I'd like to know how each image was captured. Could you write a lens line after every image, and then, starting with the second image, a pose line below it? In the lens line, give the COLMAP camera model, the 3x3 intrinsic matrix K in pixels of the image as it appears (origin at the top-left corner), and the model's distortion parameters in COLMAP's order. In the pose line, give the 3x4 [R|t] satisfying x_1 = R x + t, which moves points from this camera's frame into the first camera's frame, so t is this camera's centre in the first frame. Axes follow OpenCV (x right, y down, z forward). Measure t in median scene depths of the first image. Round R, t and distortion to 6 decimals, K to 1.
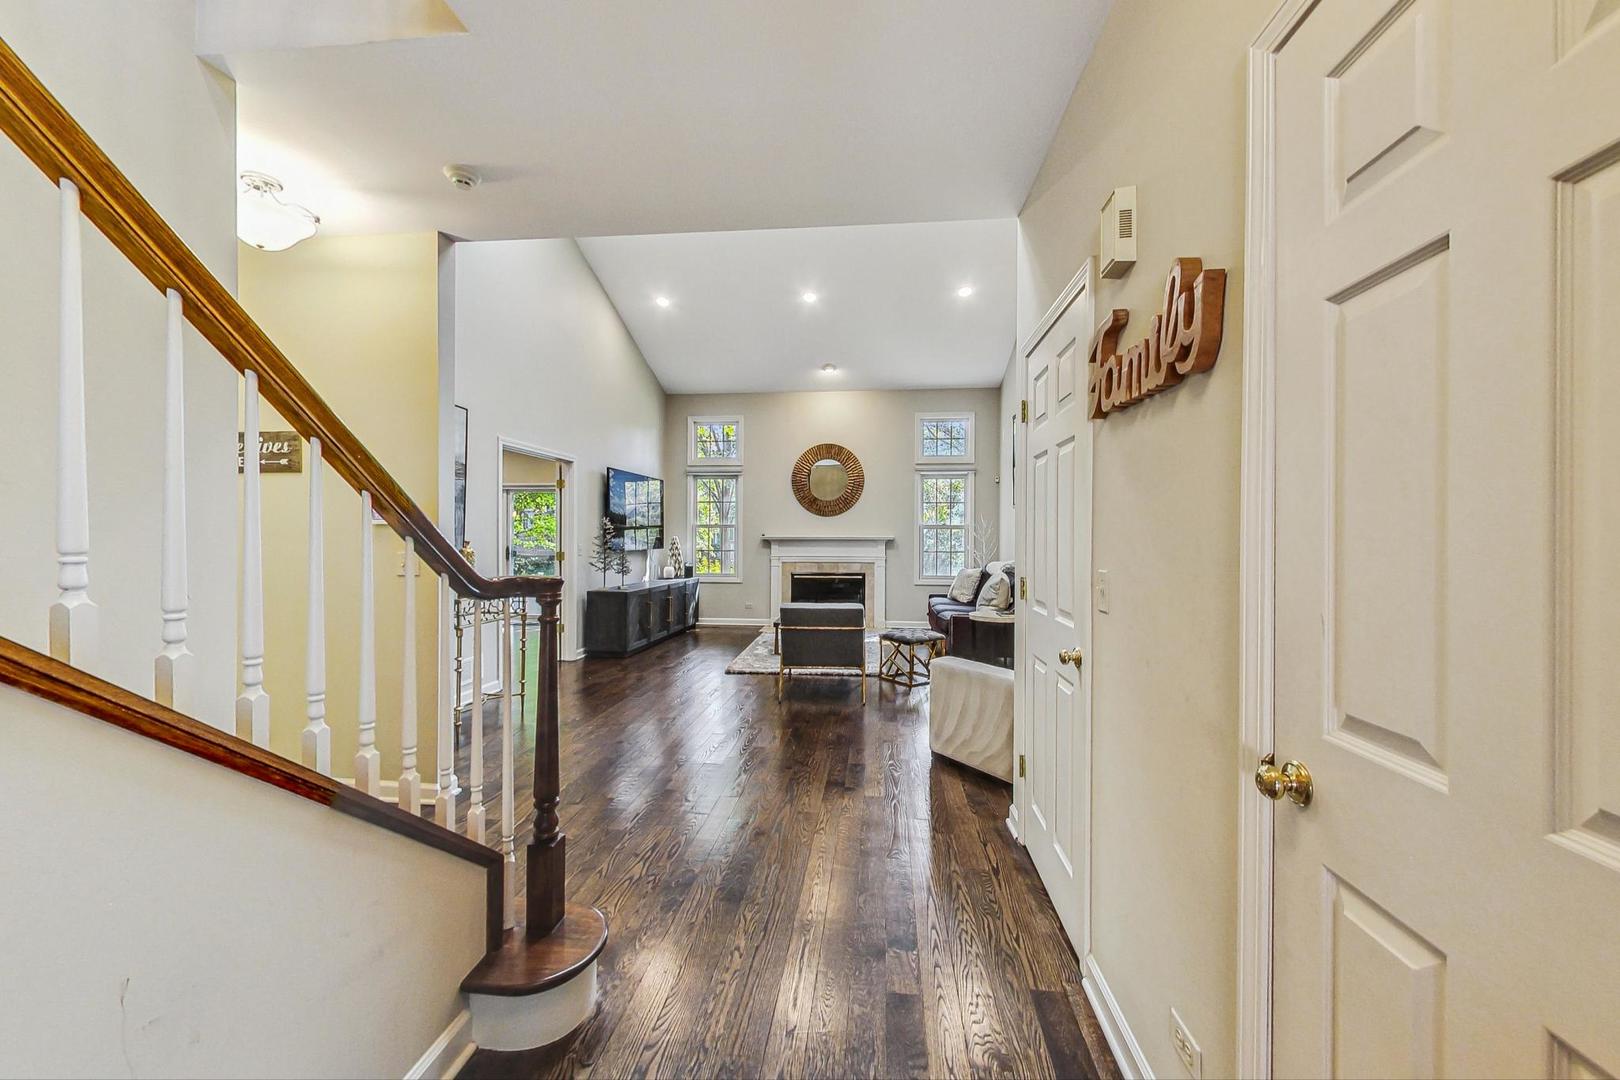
lens RADIAL K [[629.1, 0, 814.7], [0, 629.1, 539.4], [0, 0, 1]] dist [0.001446, -0.000080]
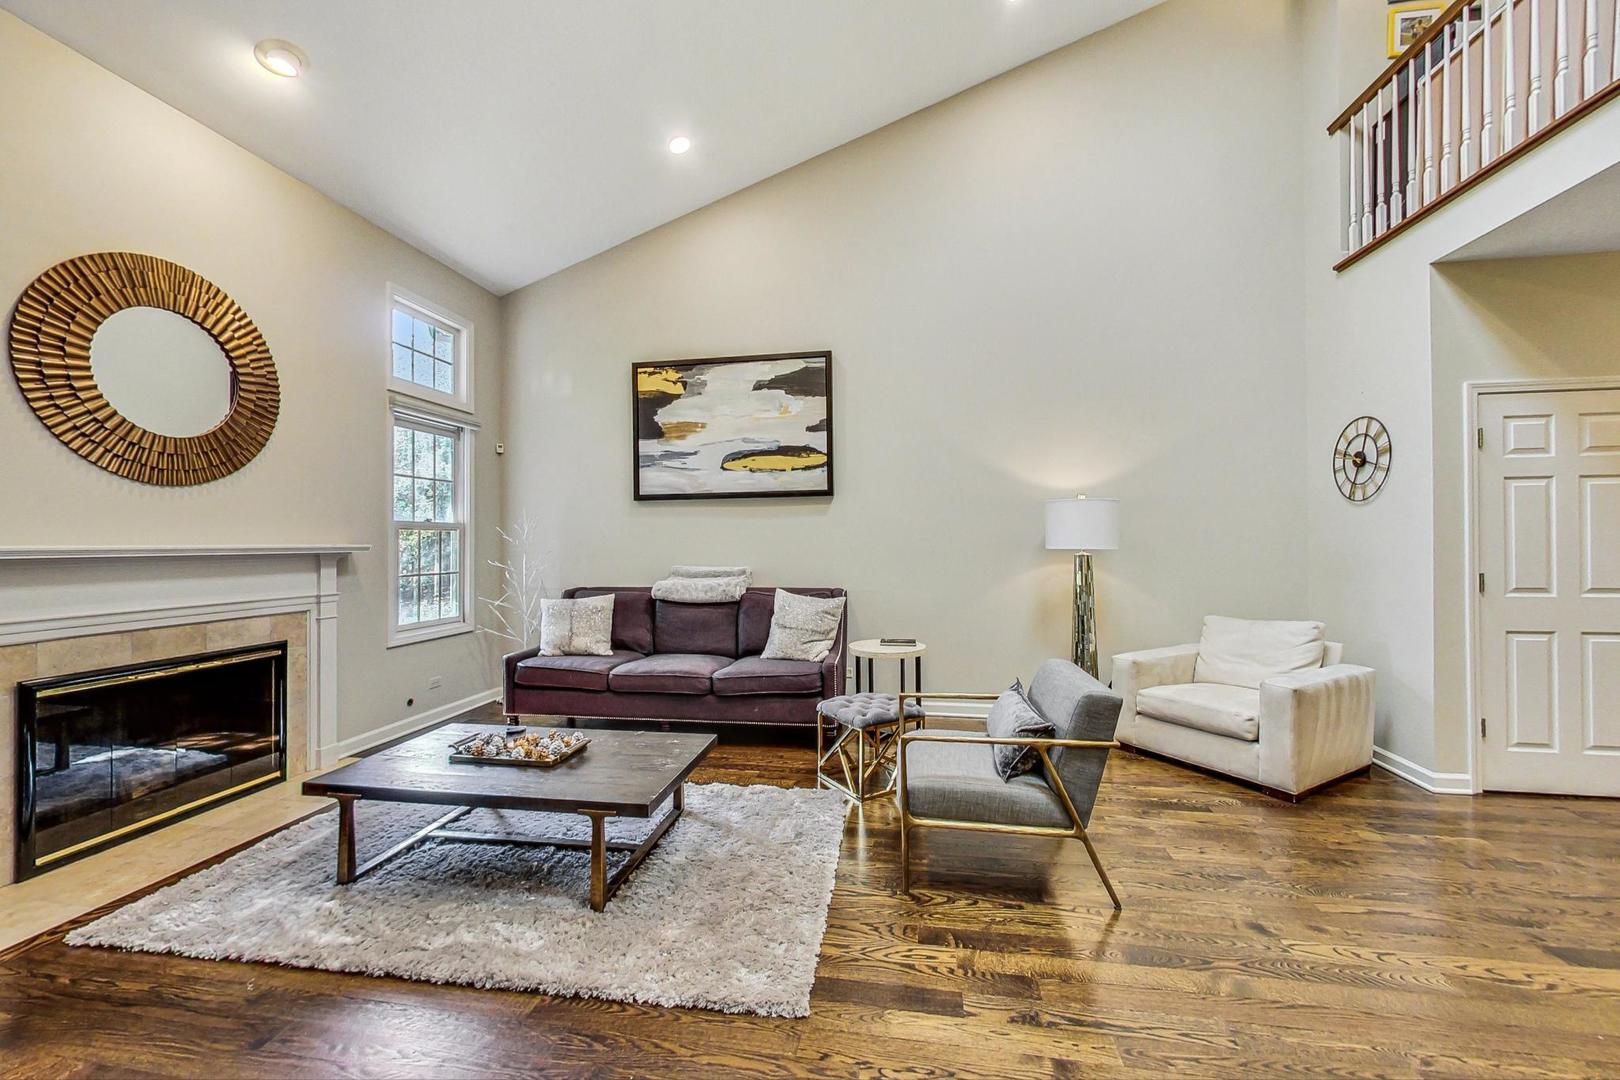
lens RADIAL K [[629.1, 0, 812.9], [0, 629.1, 537.6], [0, 0, 1]] dist [0.001446, -0.000080]
pose [[0.066695, 0.004827, 0.997762, -0.285819], [0.004459, 0.999977, -0.005136, -0.006437], [-0.997763, 0.004792, 0.066672, 0.649756]]
